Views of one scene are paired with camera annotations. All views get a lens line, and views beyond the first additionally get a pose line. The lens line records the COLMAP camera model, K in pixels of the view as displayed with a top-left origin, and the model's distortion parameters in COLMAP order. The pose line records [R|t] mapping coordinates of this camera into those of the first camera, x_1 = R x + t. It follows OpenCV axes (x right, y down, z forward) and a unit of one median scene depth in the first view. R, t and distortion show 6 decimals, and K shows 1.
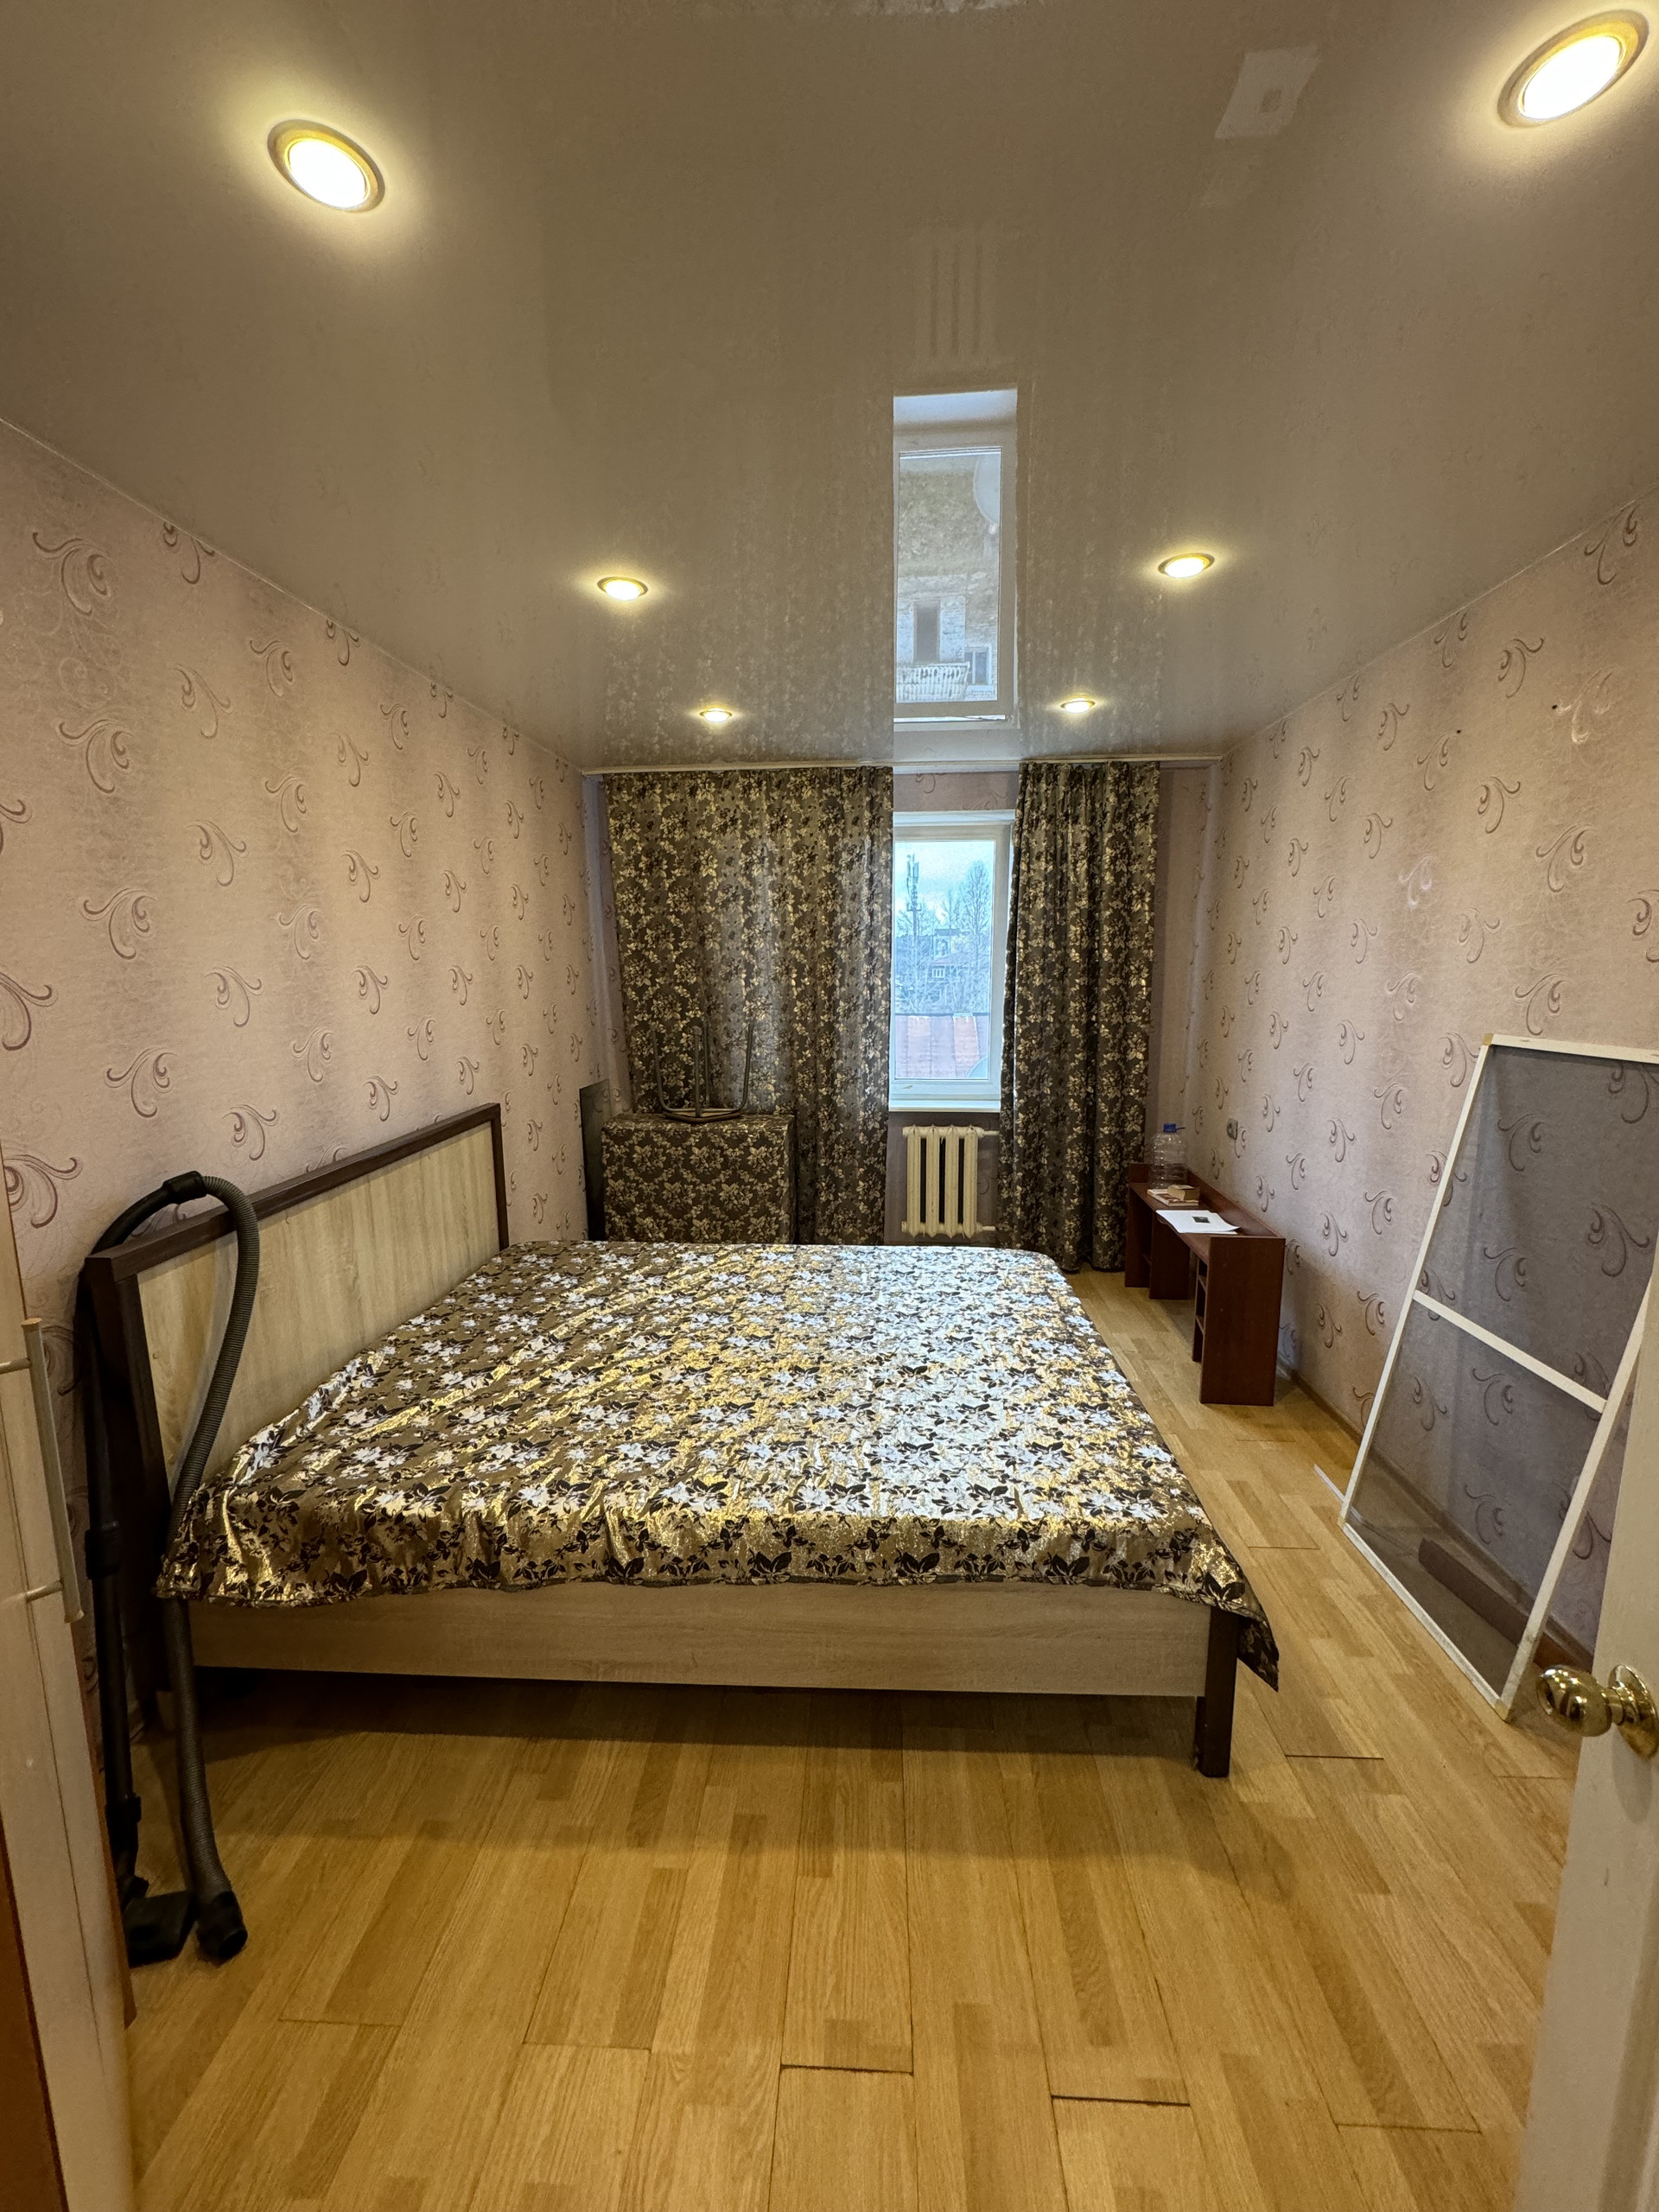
lens RADIAL K [[879.4, 0, 829.0], [0, 879.4, 1106.4], [0, 0, 1]] dist [0.001449, -0.000067]
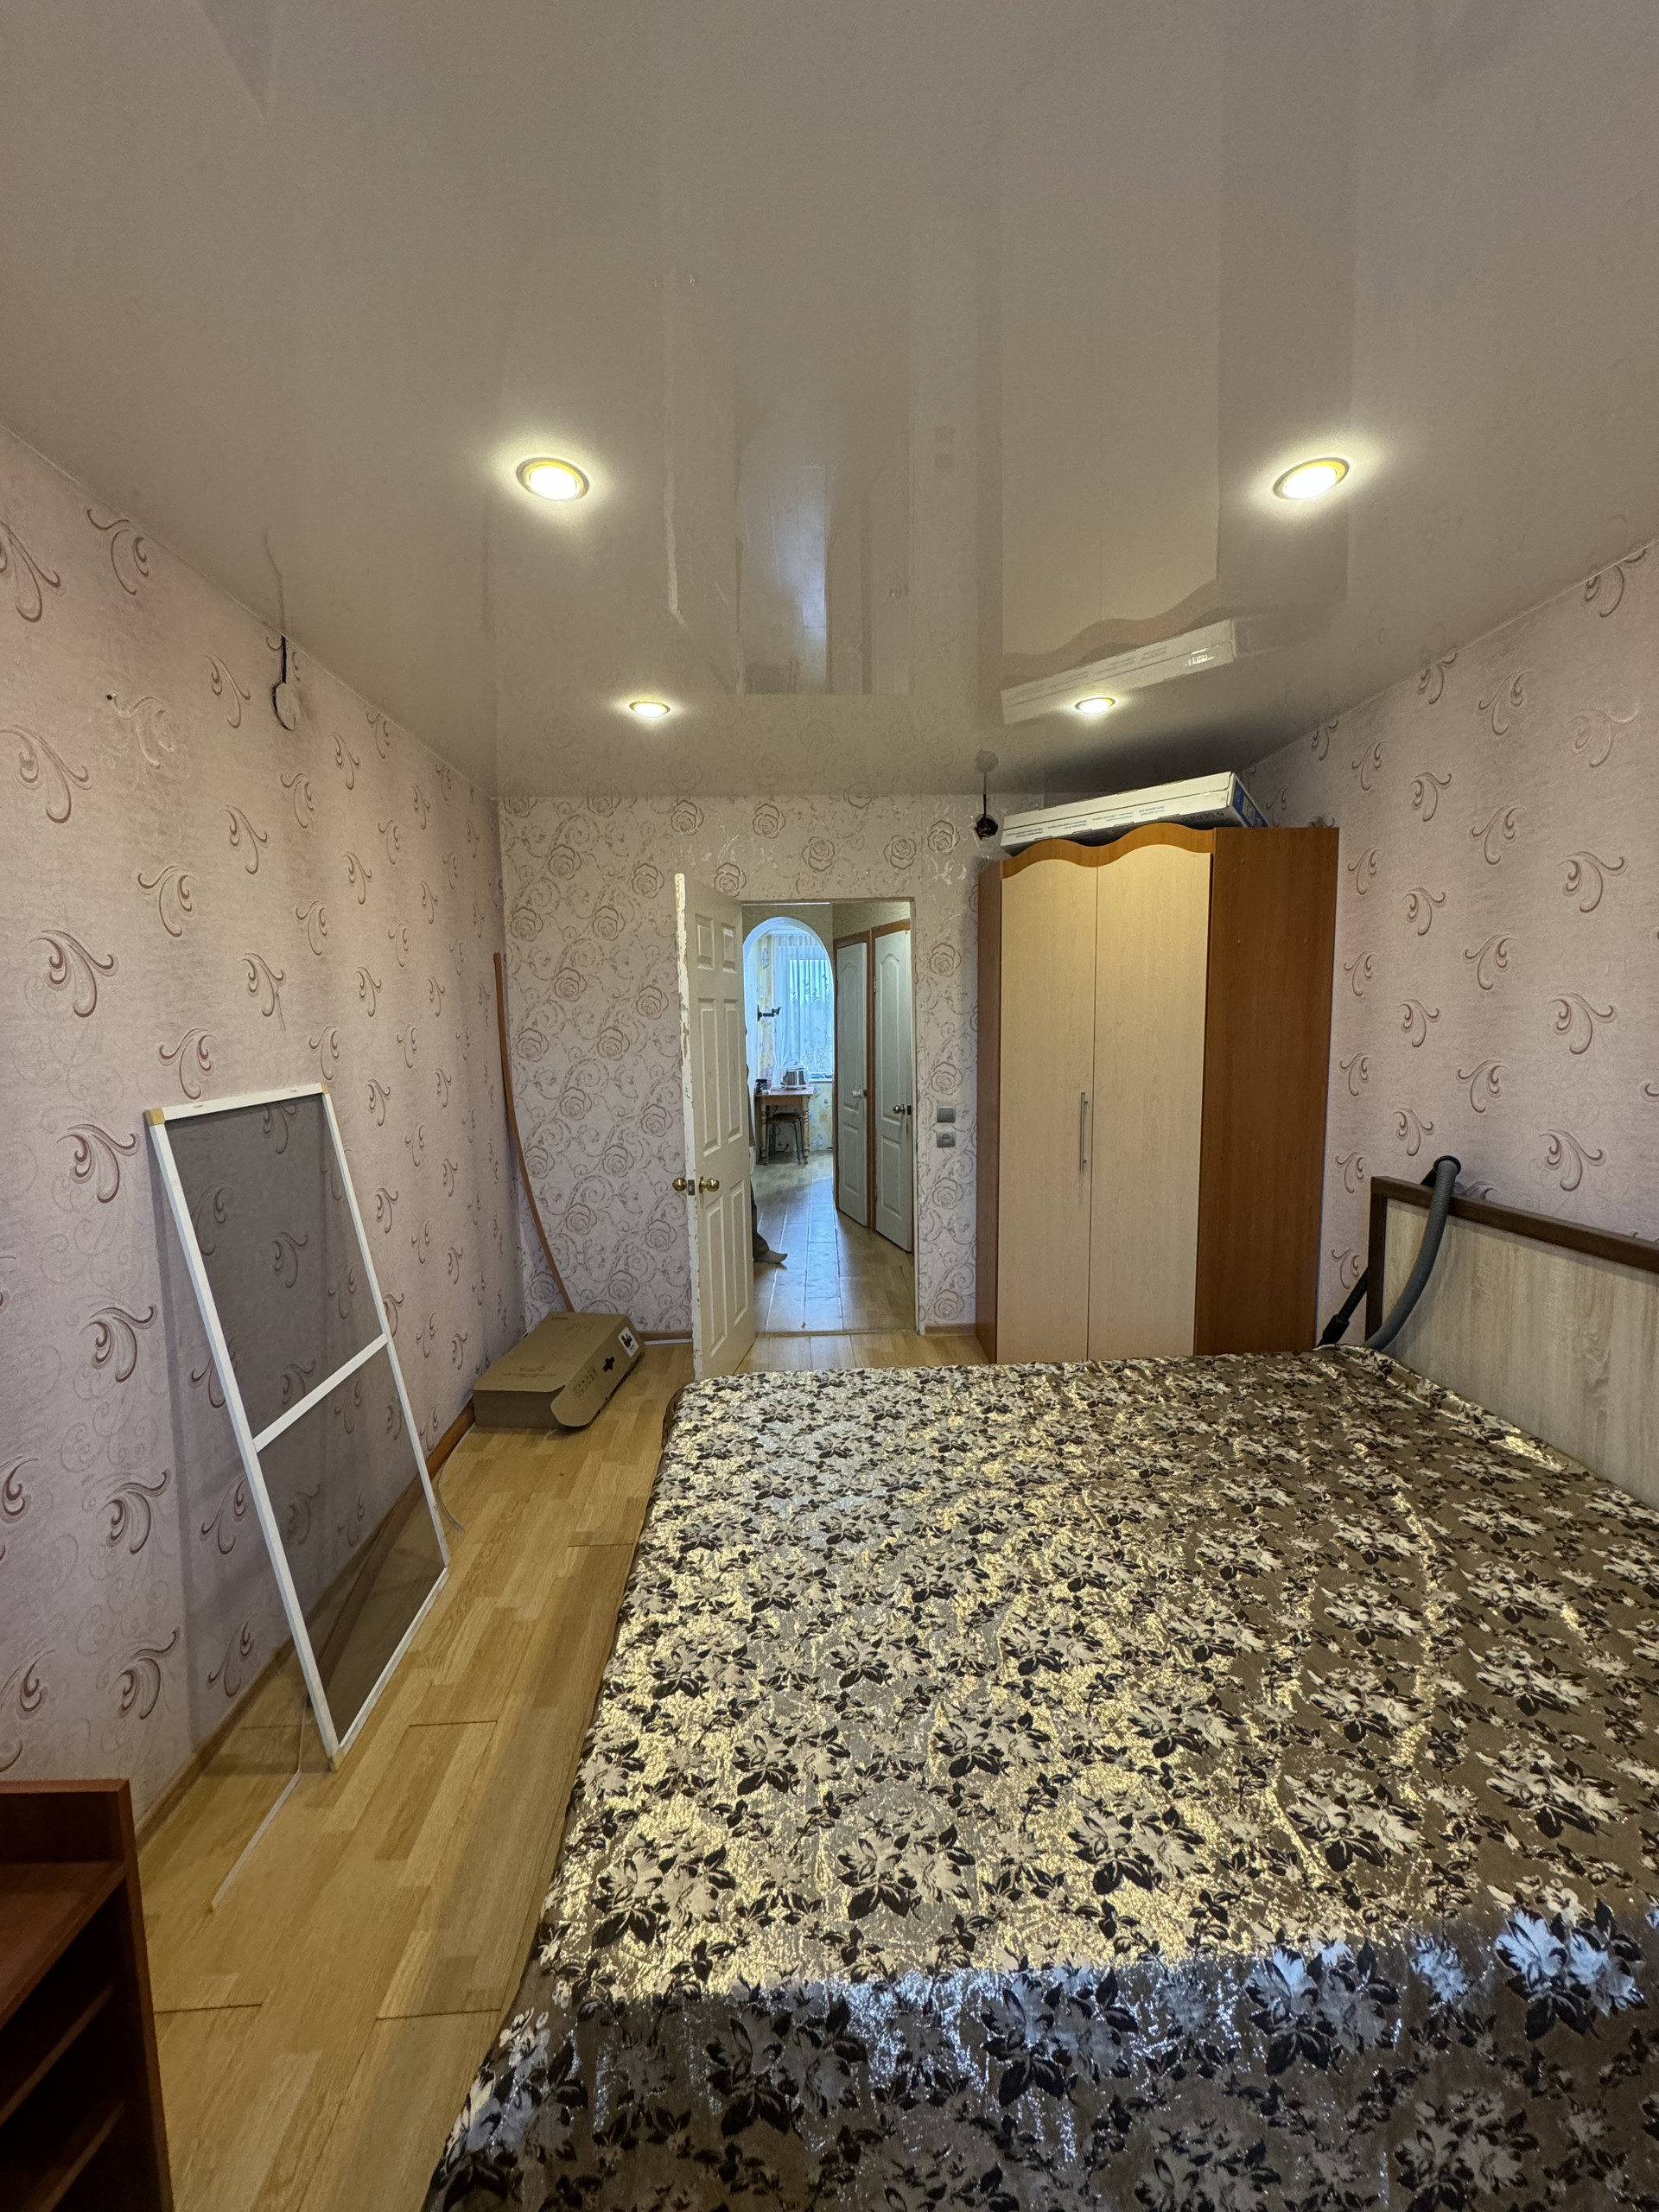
lens RADIAL K [[879.4, 0, 821.0], [0, 879.4, 1103.4], [0, 0, 1]] dist [0.001449, -0.000067]
pose [[-0.994831, 0.031002, -0.096694, 0.267890], [0.004597, 0.965026, 0.262115, -0.299514], [0.101438, 0.260316, -0.960180, 1.873236]]
